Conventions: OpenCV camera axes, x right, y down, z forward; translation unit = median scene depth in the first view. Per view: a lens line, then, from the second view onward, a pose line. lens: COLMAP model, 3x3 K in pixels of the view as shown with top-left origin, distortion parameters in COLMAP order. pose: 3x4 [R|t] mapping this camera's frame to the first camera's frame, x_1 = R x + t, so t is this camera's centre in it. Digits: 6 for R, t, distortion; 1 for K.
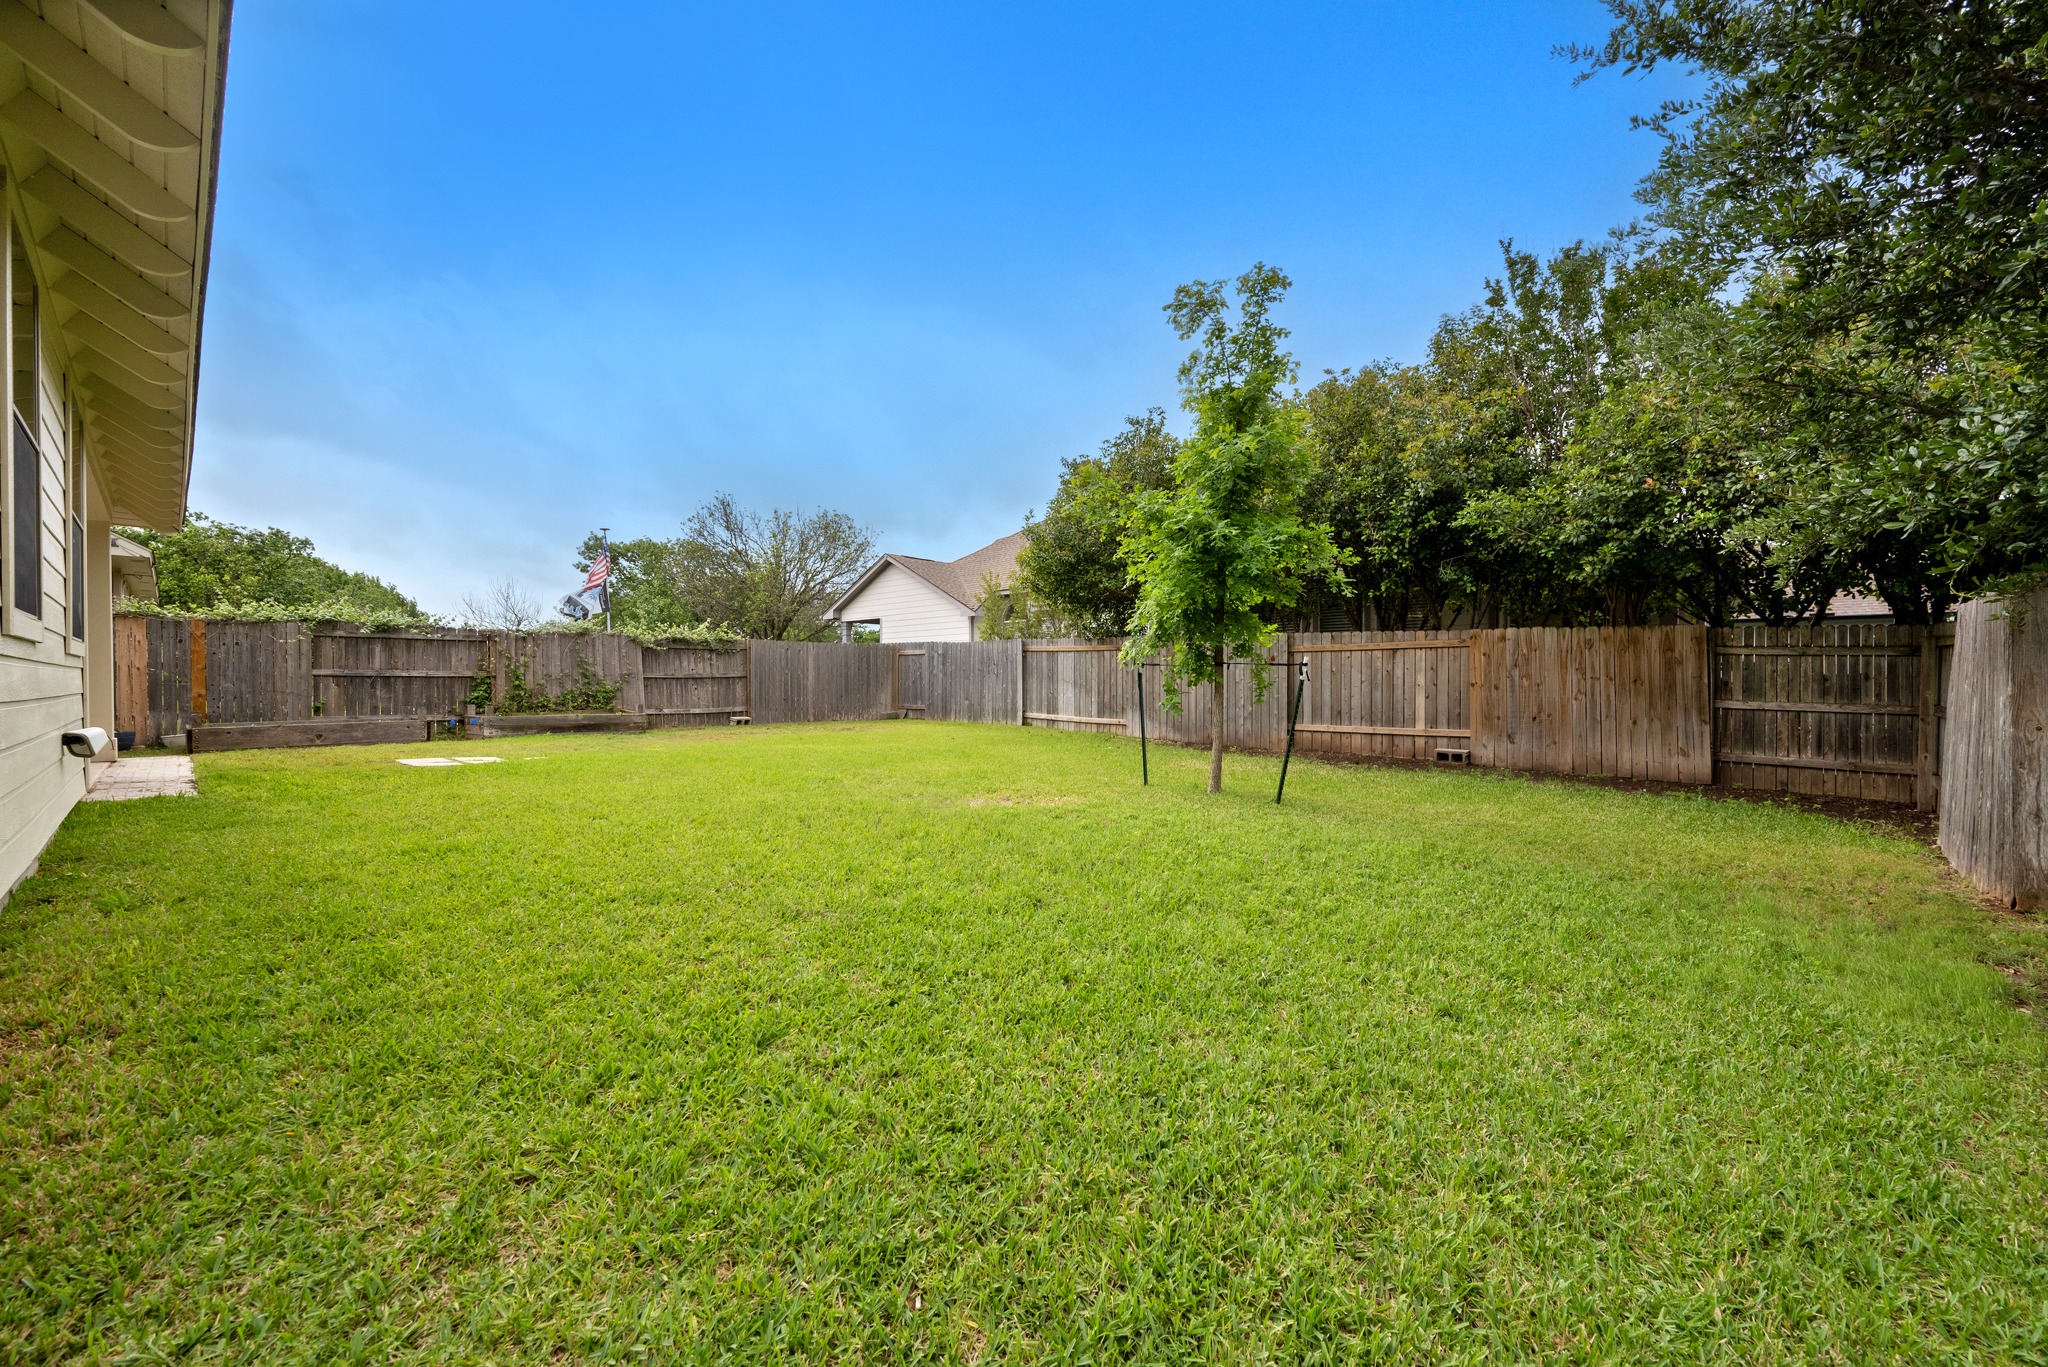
lens RADIAL K [[790.2, 0, 1024.5], [0, 790.2, 688.9], [0, 0, 1]] dist [0.000316, -0.000008]
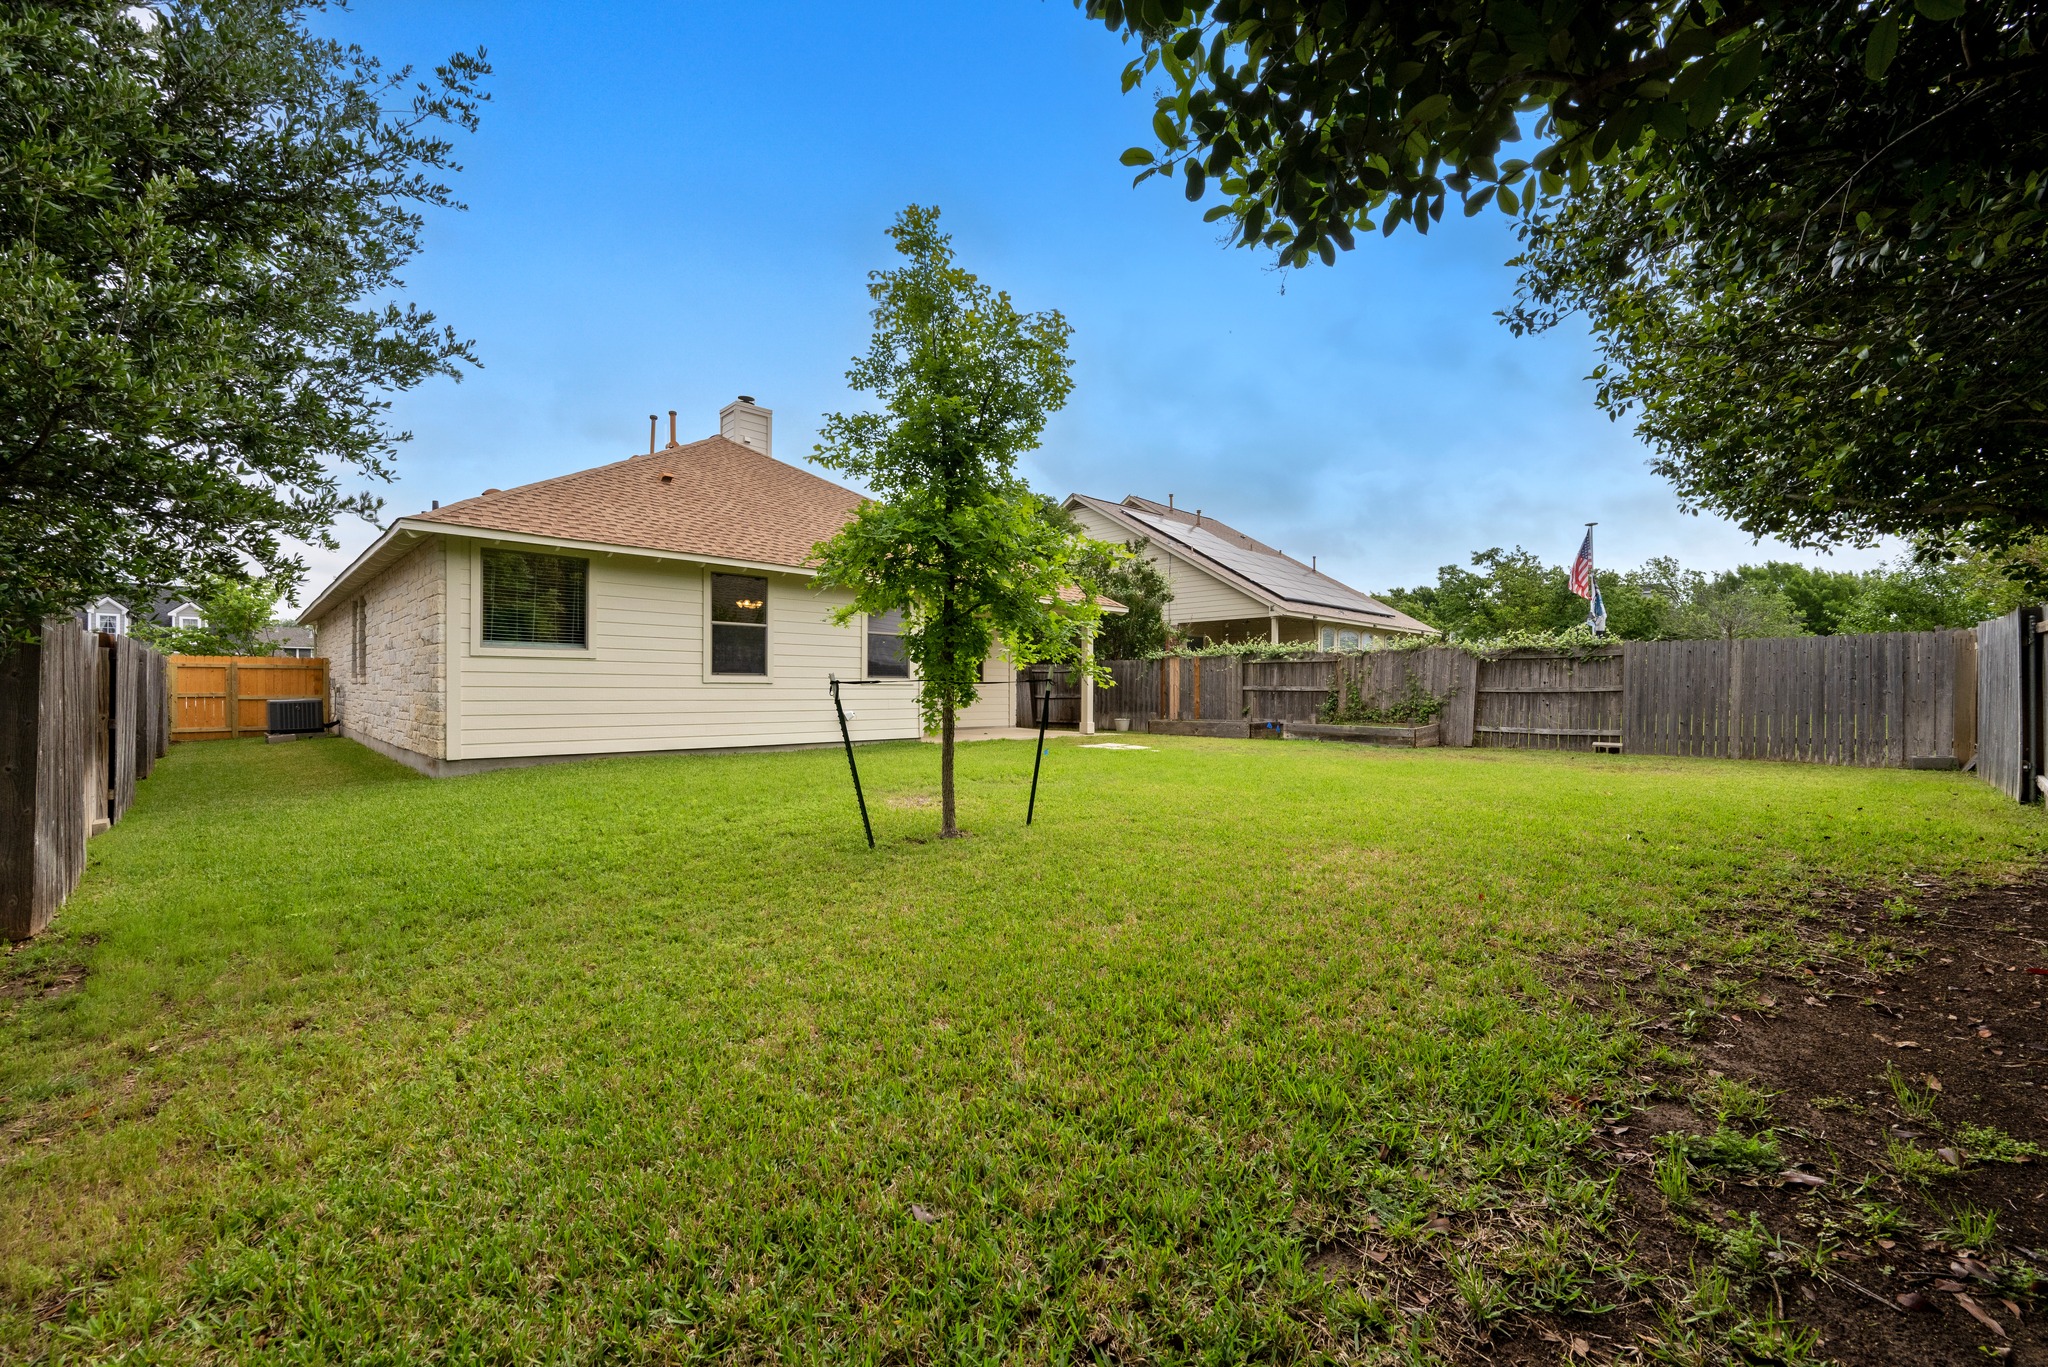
lens RADIAL K [[790.2, 0, 1026.3], [0, 790.2, 685.1], [0, 0, 1]] dist [0.000316, -0.000008]
pose [[-0.021306, 0.003321, -0.999767, 0.518299], [-0.006261, 0.999974, 0.003455, -0.024755], [0.999753, 0.006333, -0.021285, 0.524469]]
